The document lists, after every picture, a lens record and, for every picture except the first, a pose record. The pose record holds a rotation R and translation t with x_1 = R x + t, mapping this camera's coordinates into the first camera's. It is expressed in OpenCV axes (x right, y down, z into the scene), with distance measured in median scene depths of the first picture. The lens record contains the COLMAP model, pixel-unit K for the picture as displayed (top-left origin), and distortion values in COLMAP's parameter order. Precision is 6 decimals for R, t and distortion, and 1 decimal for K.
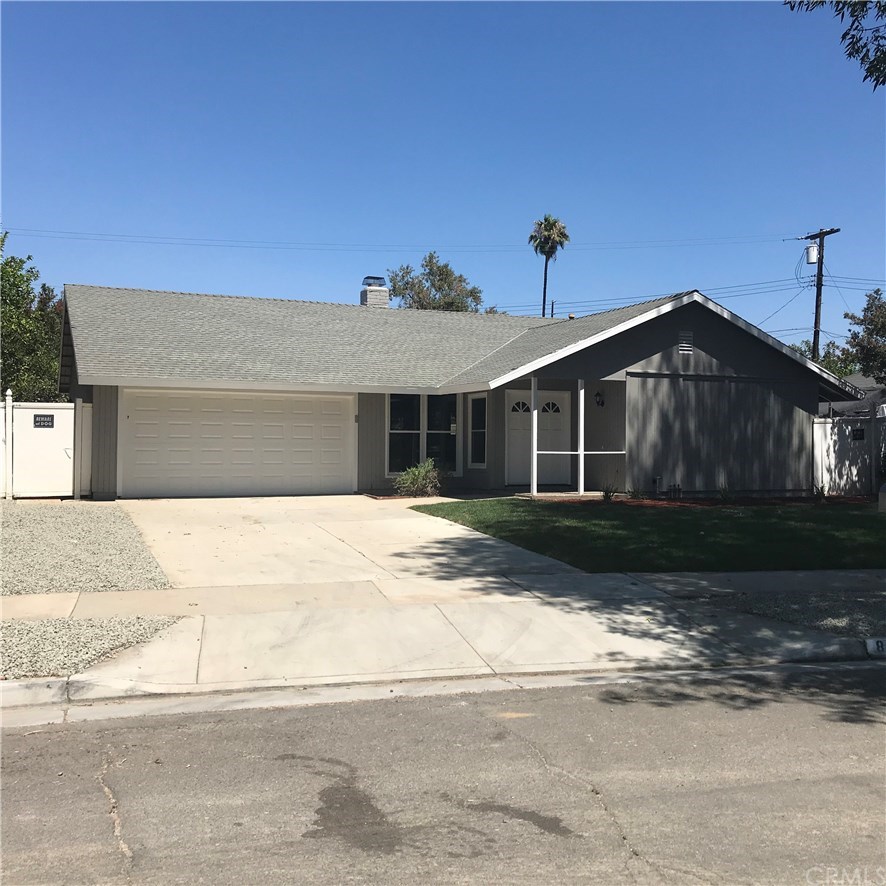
lens RADIAL K [[978.8, 0, 443.0], [0, 978.8, 443.0], [0, 0, 1]] dist [0.005838, -0.000591]
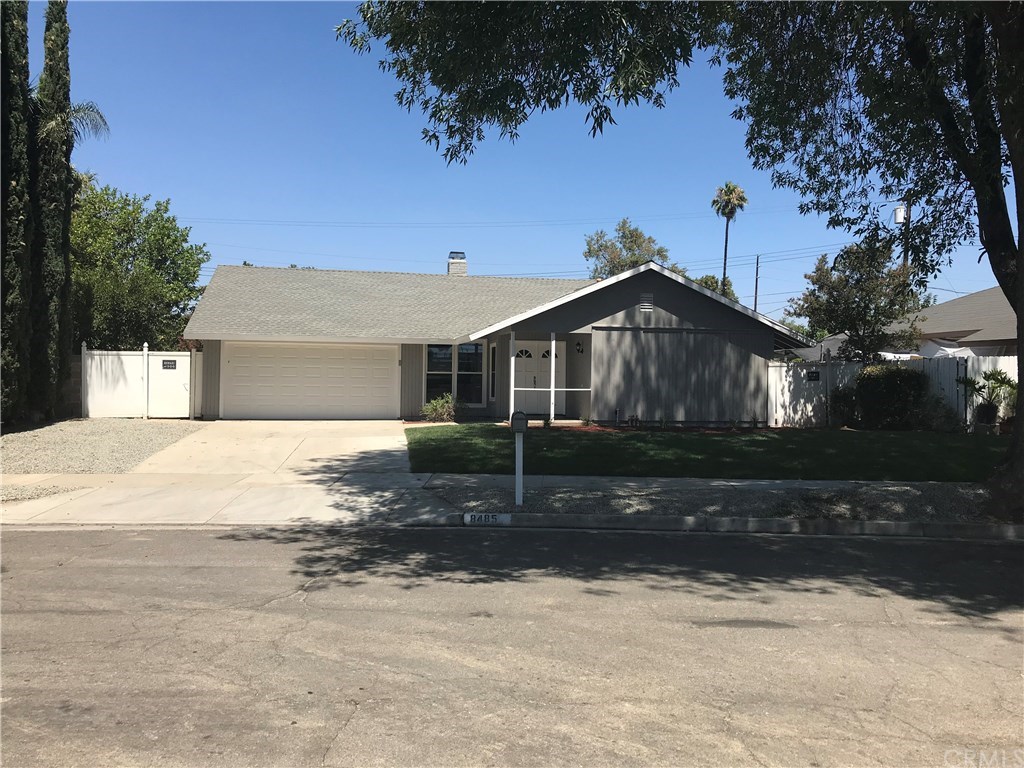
lens RADIAL K [[839.4, 0, 512.0], [0, 839.4, 384.0], [0, 0, 1]] dist [0.051253, -0.087933]
pose [[0.975229, 0.007489, -0.221071, 0.317380], [-0.006109, 0.999957, 0.006923, -0.005024], [0.221113, -0.005401, 0.975233, -0.082788]]
